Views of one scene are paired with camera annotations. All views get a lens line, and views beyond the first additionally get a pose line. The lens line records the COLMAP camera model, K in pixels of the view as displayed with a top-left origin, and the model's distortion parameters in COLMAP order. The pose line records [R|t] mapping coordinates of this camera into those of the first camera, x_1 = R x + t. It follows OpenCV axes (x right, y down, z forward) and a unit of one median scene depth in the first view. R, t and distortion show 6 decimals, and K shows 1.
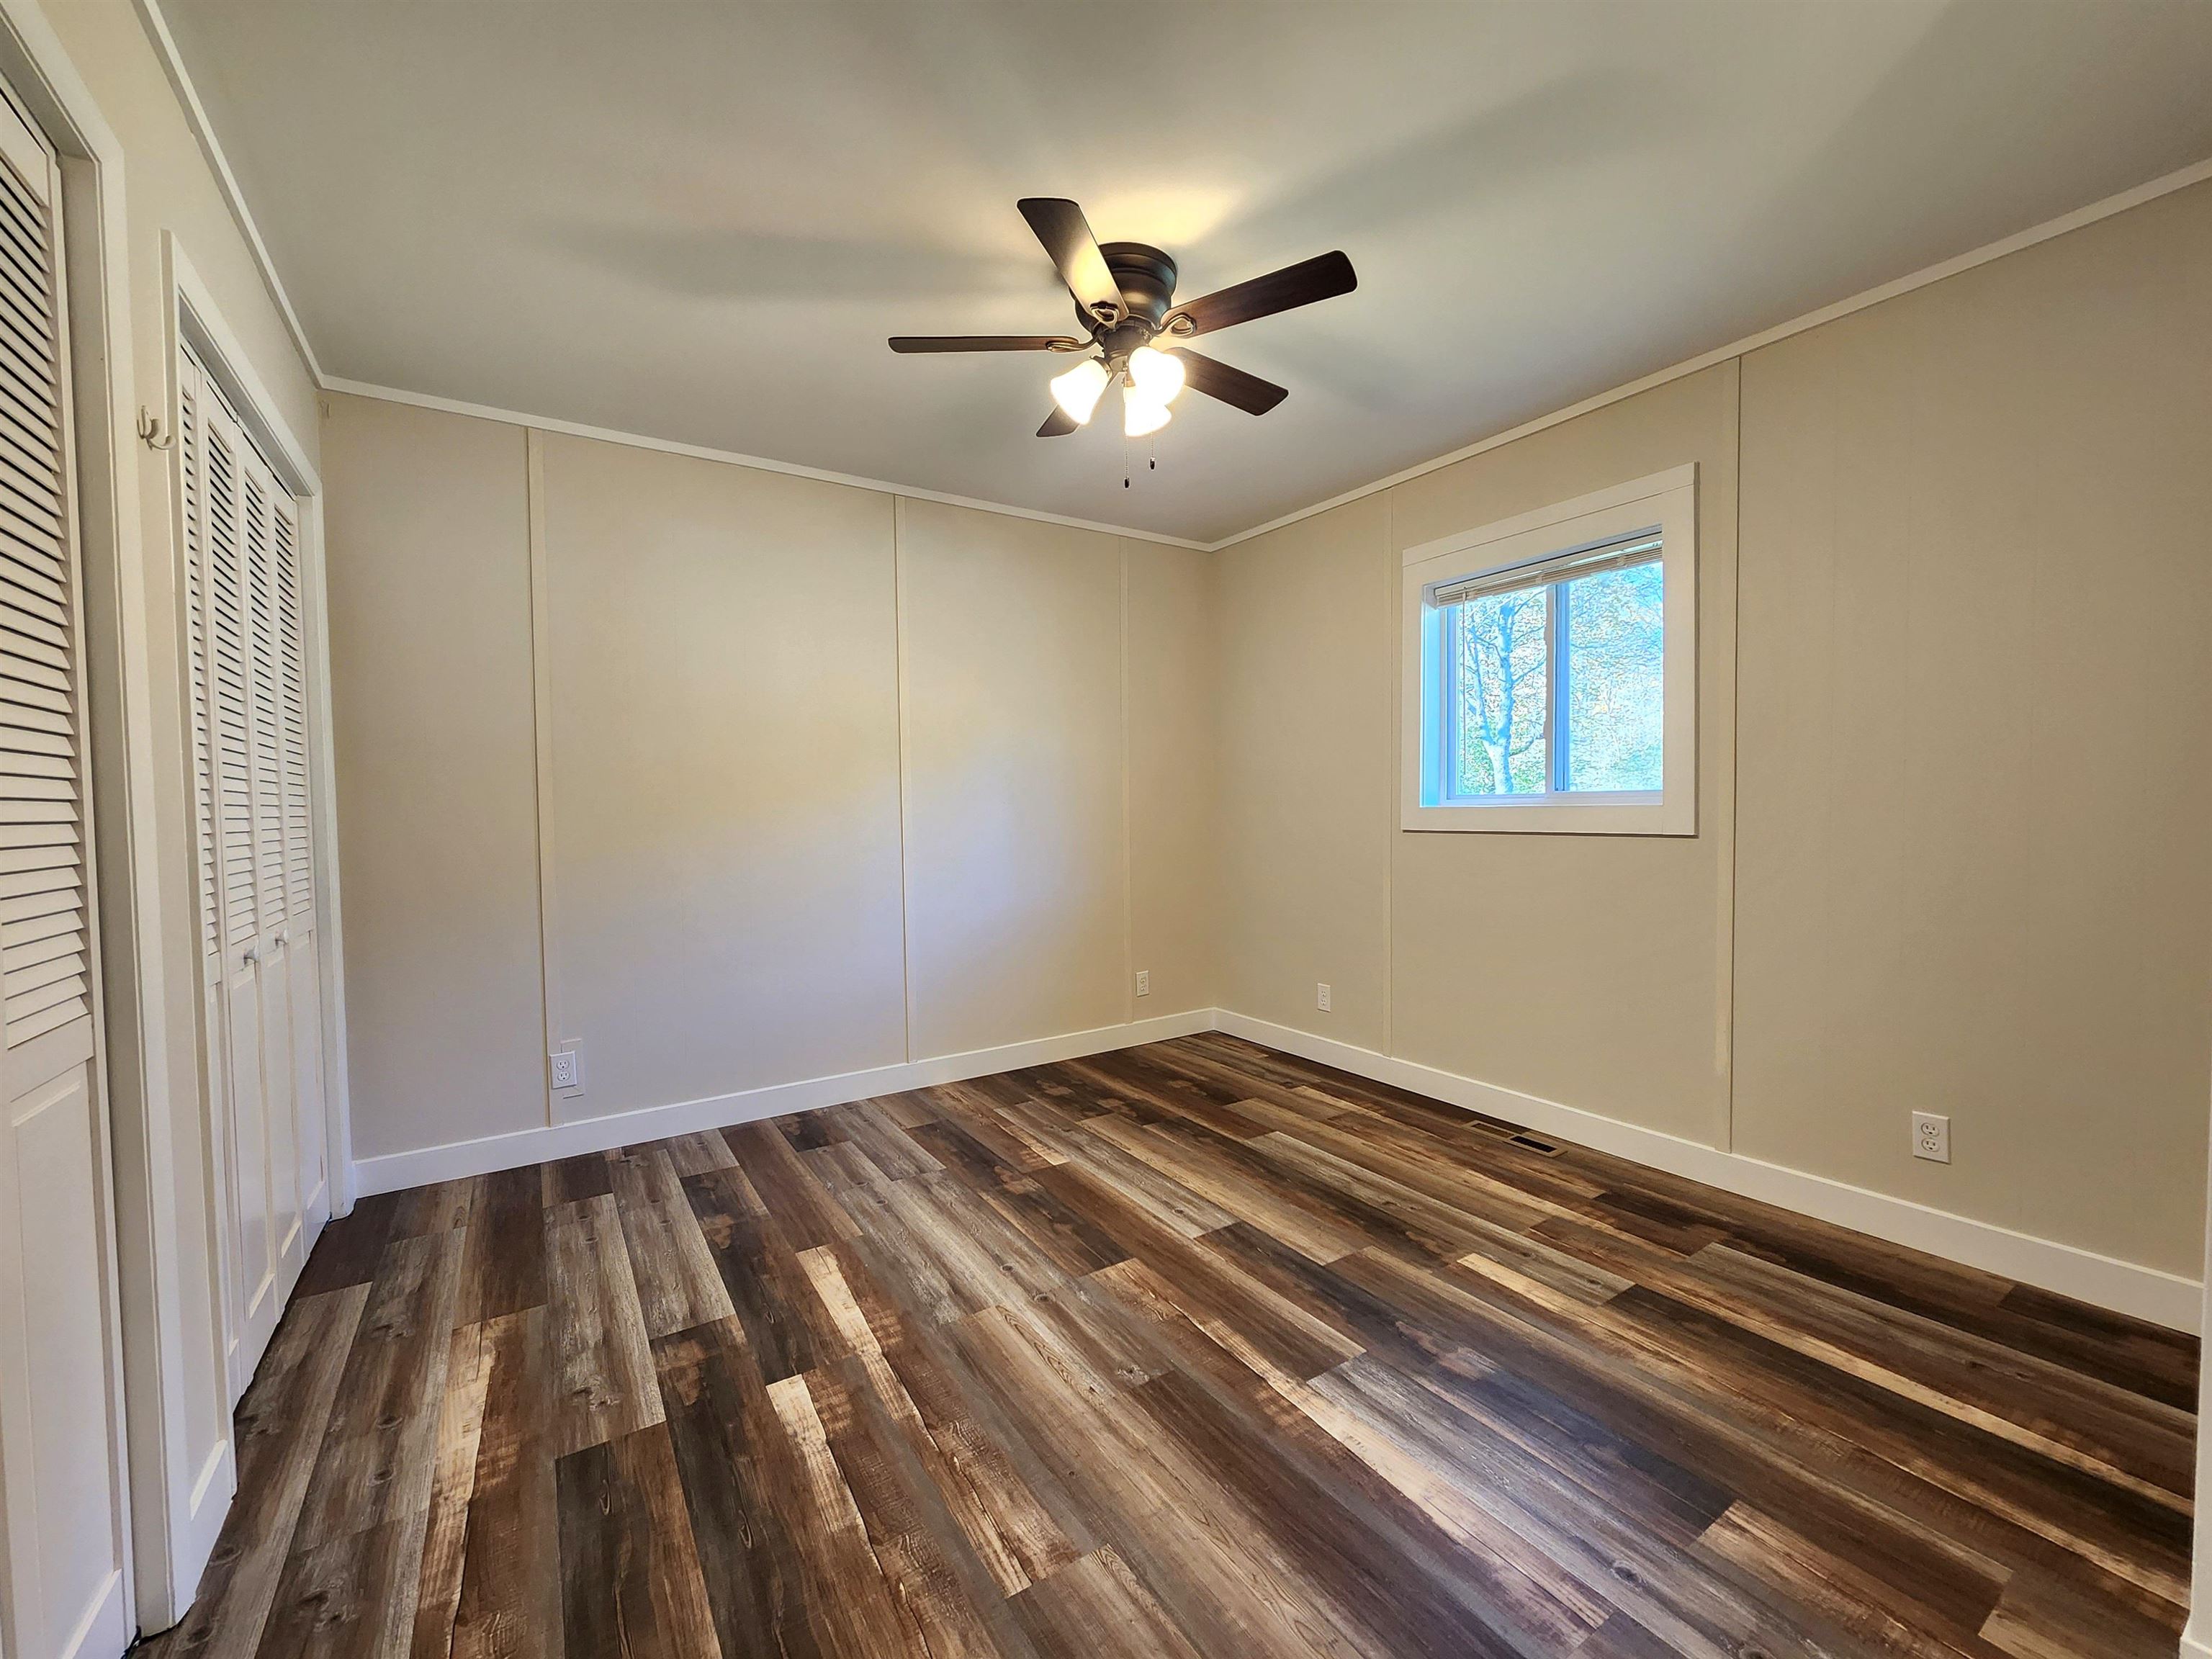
lens RADIAL K [[899.7, 0, 1106.0], [0, 899.7, 829.5], [0, 0, 1]] dist [-0.000257, -0.000097]
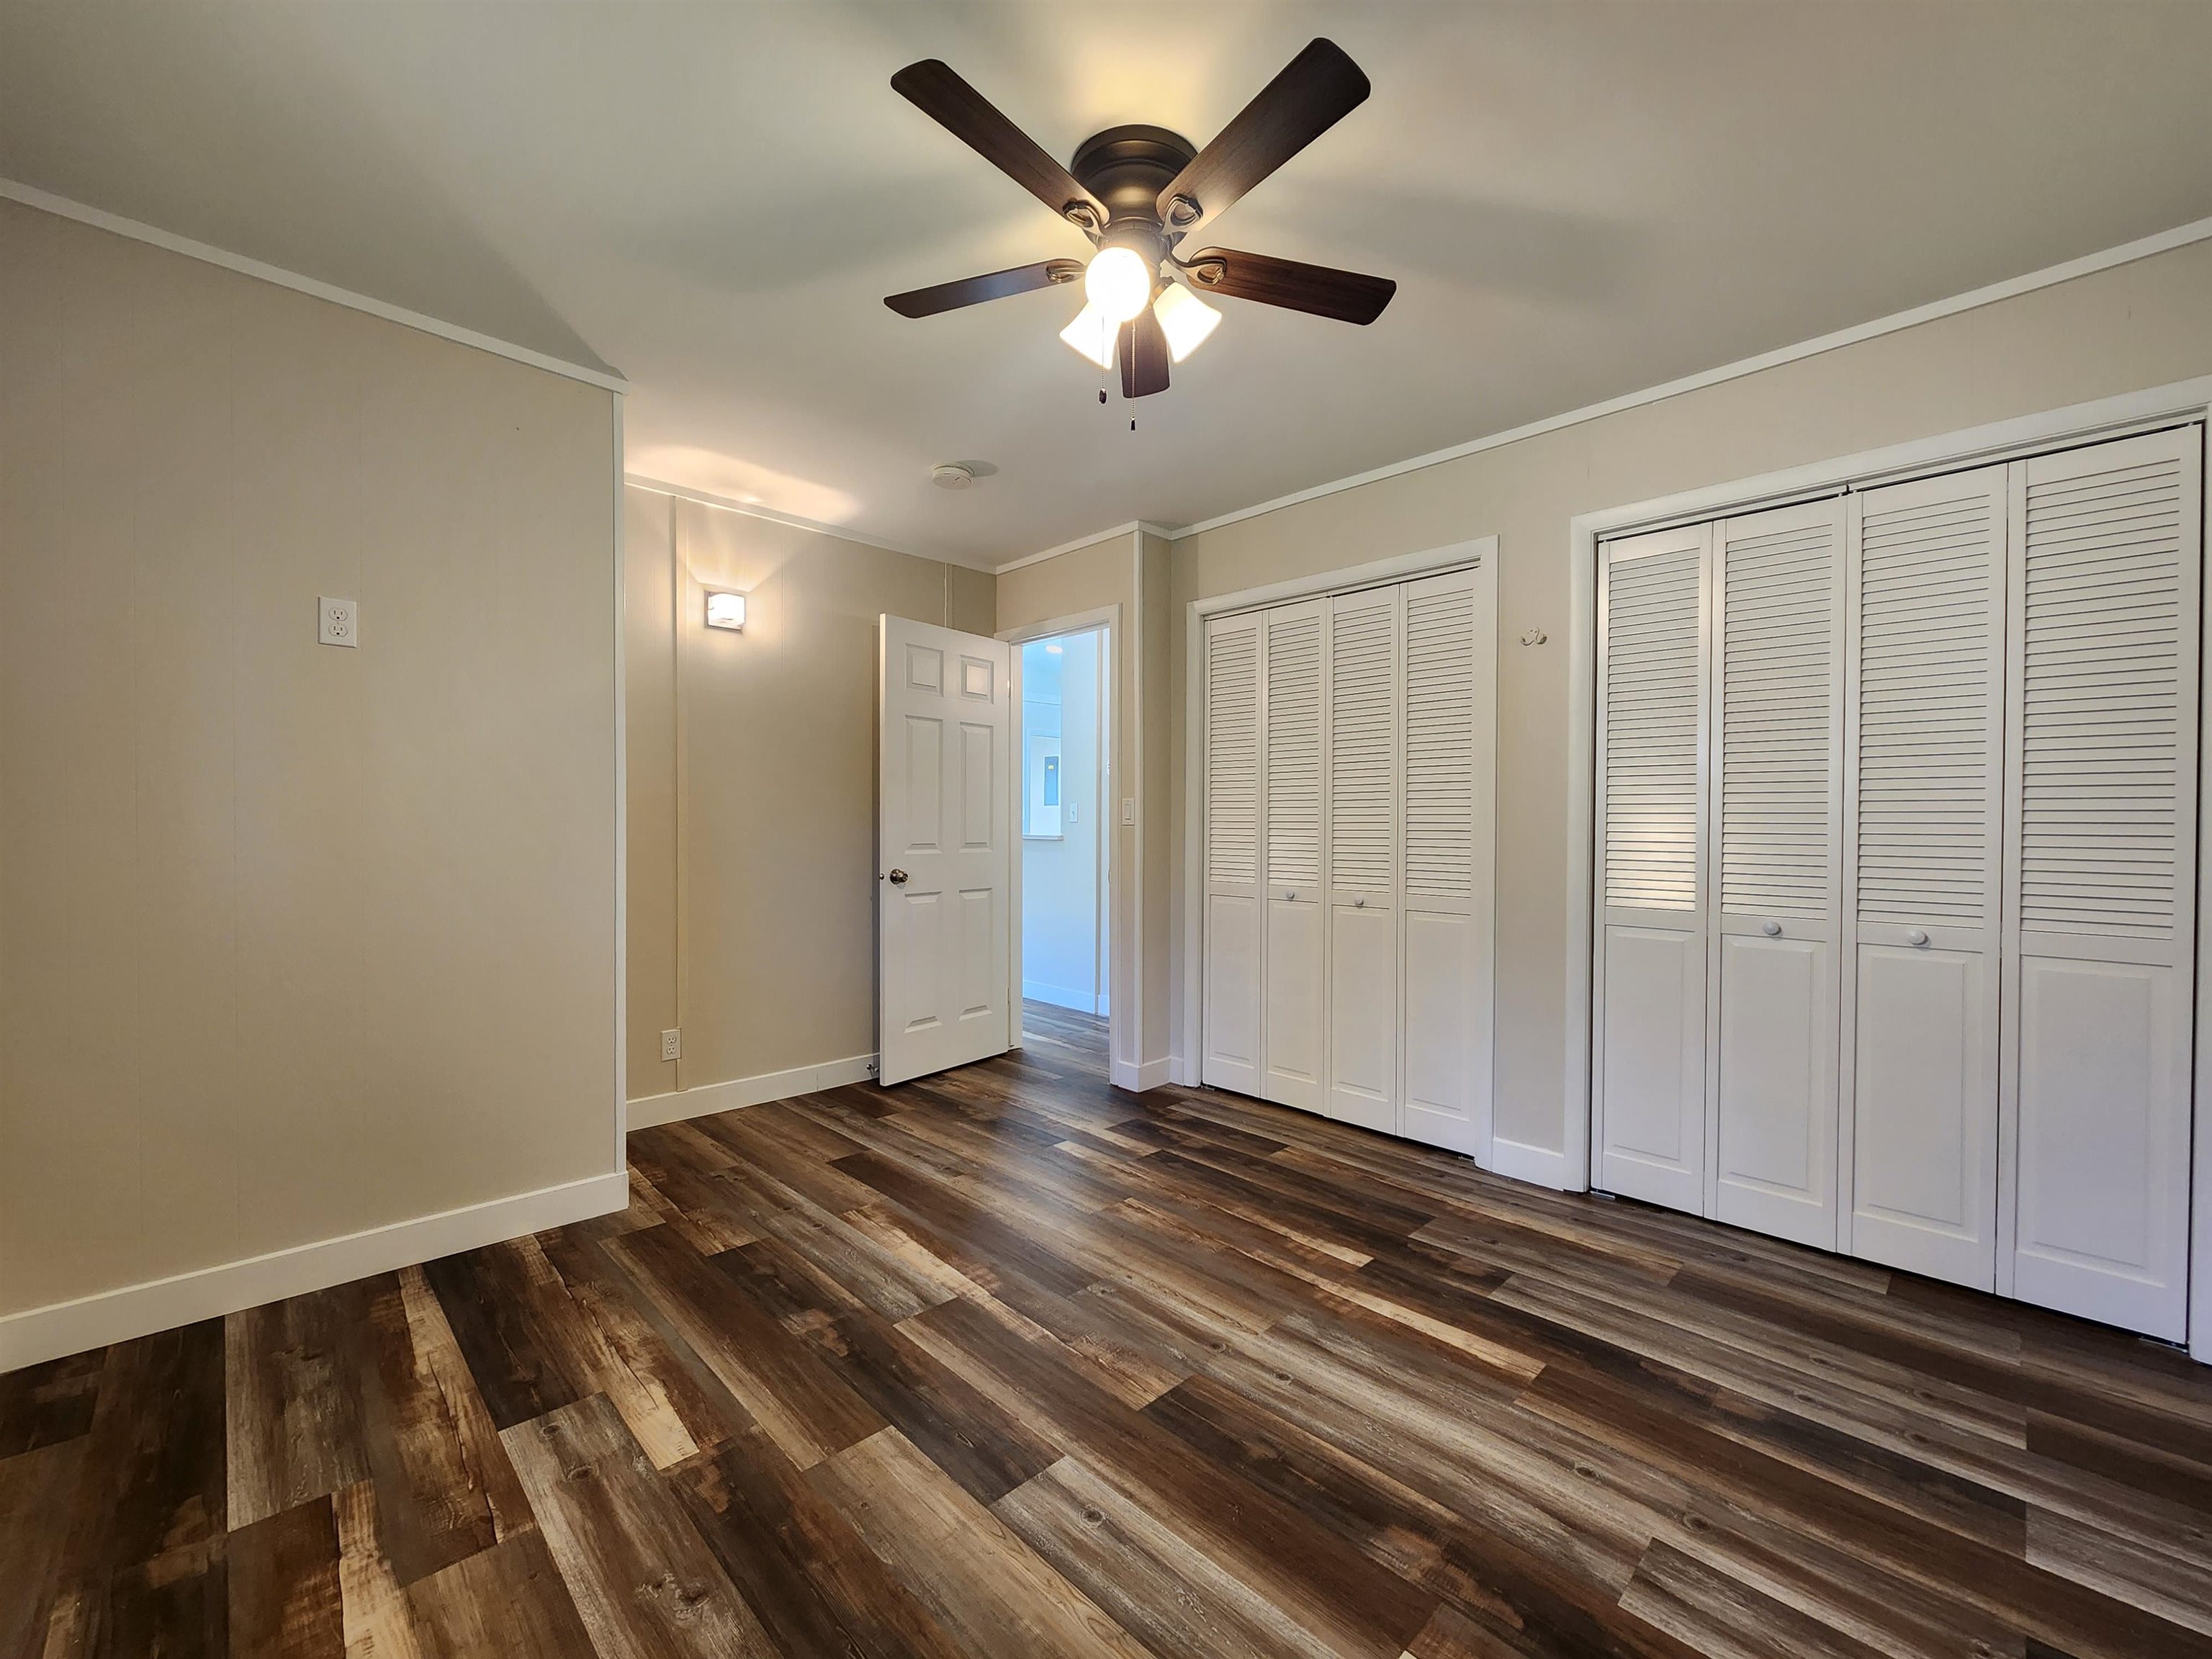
lens RADIAL K [[899.7, 0, 1106.0], [0, 899.7, 829.5], [0, 0, 1]] dist [-0.000257, -0.000097]
pose [[-0.979872, 0.011038, -0.199321, 0.233731], [0.003892, 0.999337, 0.036207, -0.049095], [0.199588, 0.034702, -0.979265, 1.969727]]
